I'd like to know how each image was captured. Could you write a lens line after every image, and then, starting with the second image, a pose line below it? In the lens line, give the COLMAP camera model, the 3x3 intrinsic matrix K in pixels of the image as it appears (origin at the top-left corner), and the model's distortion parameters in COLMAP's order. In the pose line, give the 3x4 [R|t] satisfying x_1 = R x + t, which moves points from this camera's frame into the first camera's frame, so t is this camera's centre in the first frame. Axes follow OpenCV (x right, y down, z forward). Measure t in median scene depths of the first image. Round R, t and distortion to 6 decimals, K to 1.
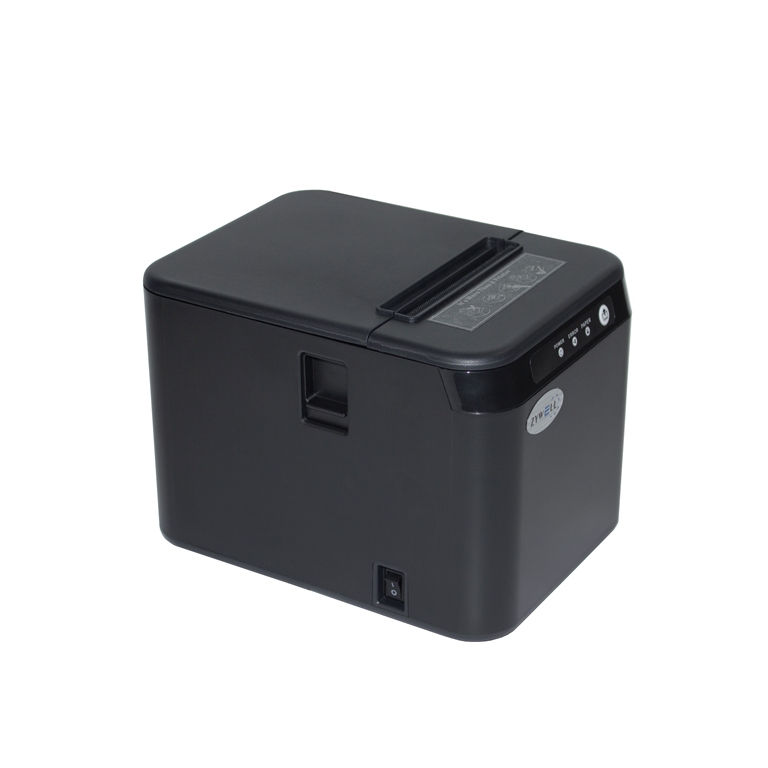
lens RADIAL K [[1858.1, 0, 384.0], [0, 1858.1, 384.0], [0, 0, 1]] dist [0.041137, 0.138366]
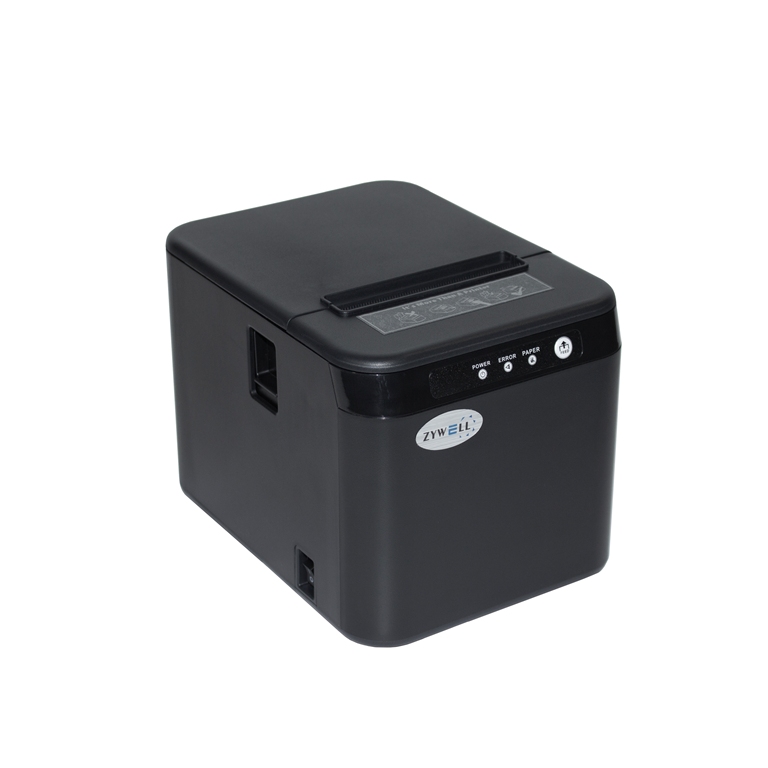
lens RADIAL K [[1858.1, 0, 384.0], [0, 1858.1, 384.0], [0, 0, 1]] dist [0.041137, 0.138366]
pose [[0.902610, 0.189739, -0.386386, 0.420157], [-0.188286, 0.981216, 0.041996, -0.042618], [0.387096, 0.034845, 0.921381, 0.081955]]
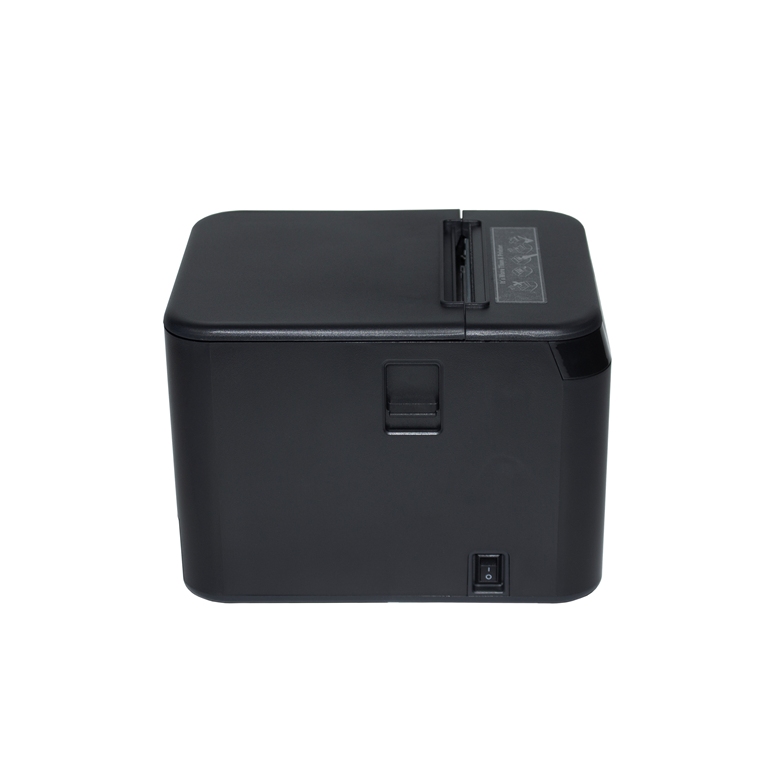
lens RADIAL K [[1858.1, 0, 384.0], [0, 1858.1, 384.0], [0, 0, 1]] dist [0.041137, 0.138366]
pose [[0.865675, -0.228131, 0.445604, -0.480647], [0.229412, 0.971944, 0.051918, -0.056610], [-0.444947, 0.057283, 0.893723, 0.118664]]
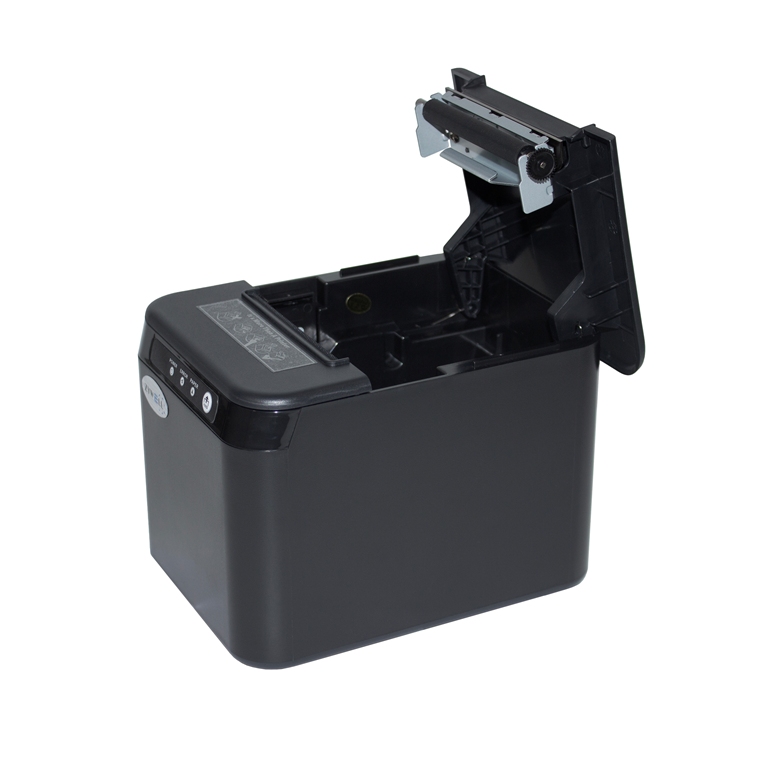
lens RADIAL K [[1789.1, 0, 384.0], [0, 1789.1, 384.0], [0, 0, 1]] dist [0.022223, 0.234279]
pose [[-0.514261, 0.353012, -0.781612, 0.839394], [-0.370697, 0.730336, 0.573753, -0.648188], [0.773382, 0.584800, -0.244723, 1.338095]]
